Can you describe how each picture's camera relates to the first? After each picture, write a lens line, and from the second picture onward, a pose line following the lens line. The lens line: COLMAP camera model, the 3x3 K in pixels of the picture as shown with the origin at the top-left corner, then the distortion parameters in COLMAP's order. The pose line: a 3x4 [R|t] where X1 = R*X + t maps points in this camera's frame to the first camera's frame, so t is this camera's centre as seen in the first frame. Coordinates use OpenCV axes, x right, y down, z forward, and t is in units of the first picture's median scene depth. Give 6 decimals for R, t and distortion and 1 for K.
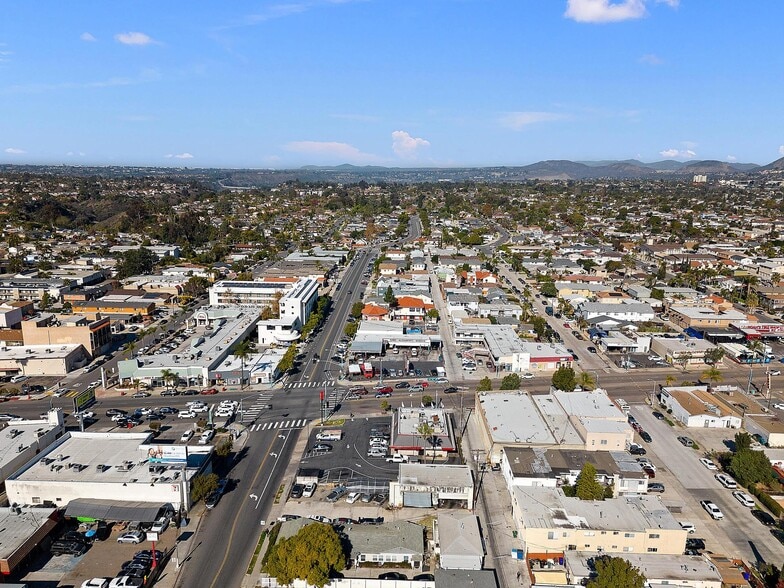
lens RADIAL K [[547.4, 0, 389.4], [0, 547.4, 293.5], [0, 0, 1]] dist [0.089103, -0.087371]
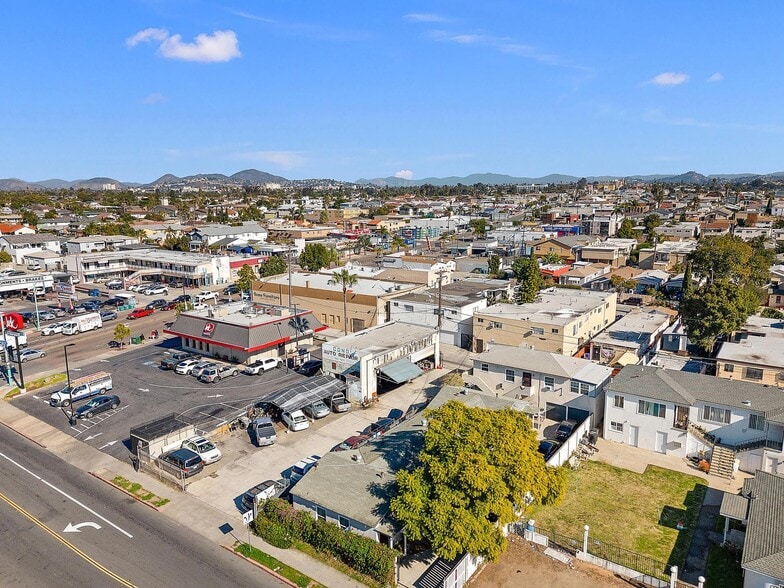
lens RADIAL K [[547.4, 0, 389.4], [0, 547.4, 293.5], [0, 0, 1]] dist [0.089103, -0.087371]
pose [[0.558417, -0.164862, 0.813014, -0.340535], [0.186933, 0.979854, 0.070300, 0.203078], [-0.808224, 0.112723, 0.577985, 0.542005]]
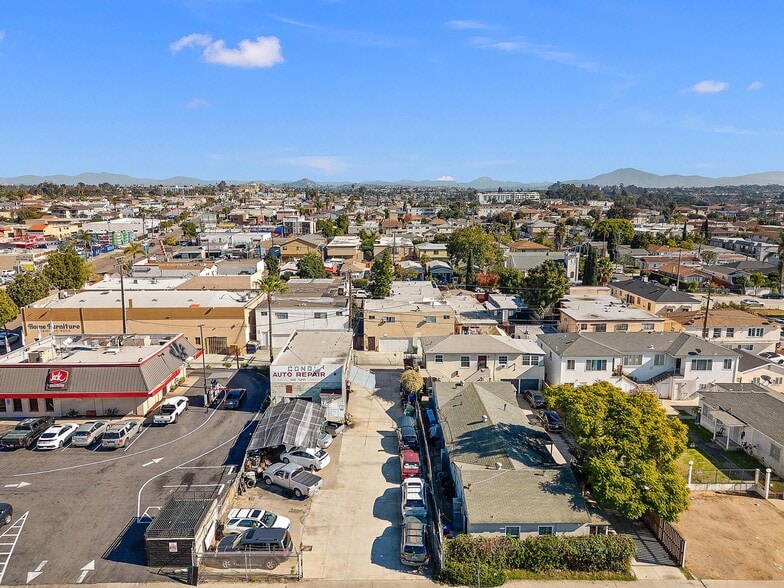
lens RADIAL K [[547.4, 0, 389.4], [0, 547.4, 293.5], [0, 0, 1]] dist [0.089103, -0.087371]
pose [[-0.043550, -0.188725, 0.981064, -0.377831], [0.208883, 0.958572, 0.193671, 0.158337], [-0.976970, 0.213362, -0.002324, 0.781604]]
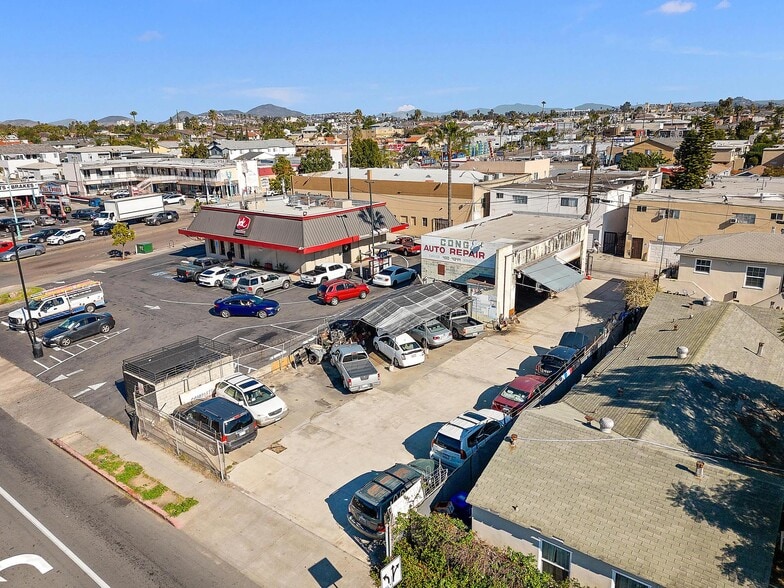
lens RADIAL K [[558.9, 0, 392.0], [0, 558.9, 294.0], [0, 0, 1]] dist [0.094973, -0.100275]
pose [[0.586769, -0.253758, 0.768966, -0.245997], [0.199559, 0.965656, 0.166389, 0.246200], [-0.784779, 0.055822, 0.617256, 0.697619]]
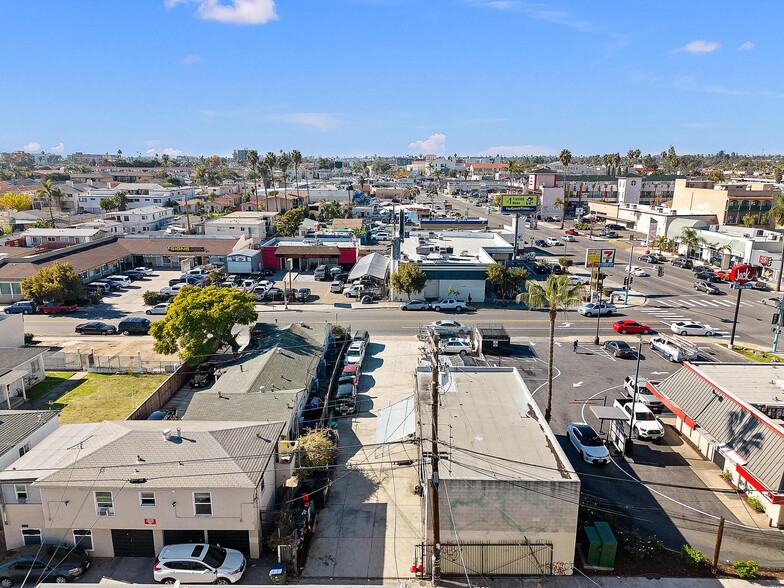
lens RADIAL K [[547.4, 0, 389.4], [0, 547.4, 293.5], [0, 0, 1]] dist [0.089103, -0.087371]
pose [[0.010662, 0.224159, -0.974494, 0.306326], [-0.214455, 0.952385, 0.216728, 0.179190], [0.976676, 0.206675, 0.058226, 0.782369]]
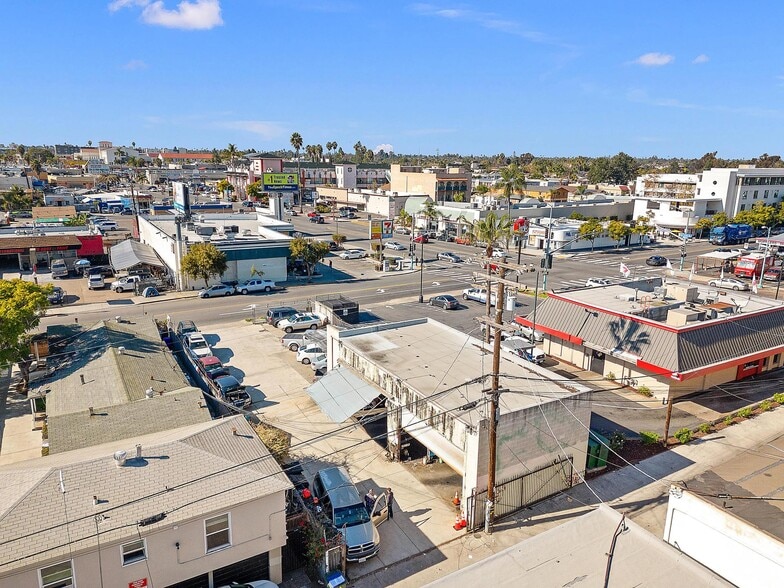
lens RADIAL K [[558.9, 0, 392.0], [0, 558.9, 294.0], [0, 0, 1]] dist [0.094973, -0.100275]
pose [[0.530764, 0.195478, -0.824668, 0.257628], [-0.188650, 0.975875, 0.109904, 0.227095], [0.826257, 0.097240, 0.554837, 0.688694]]
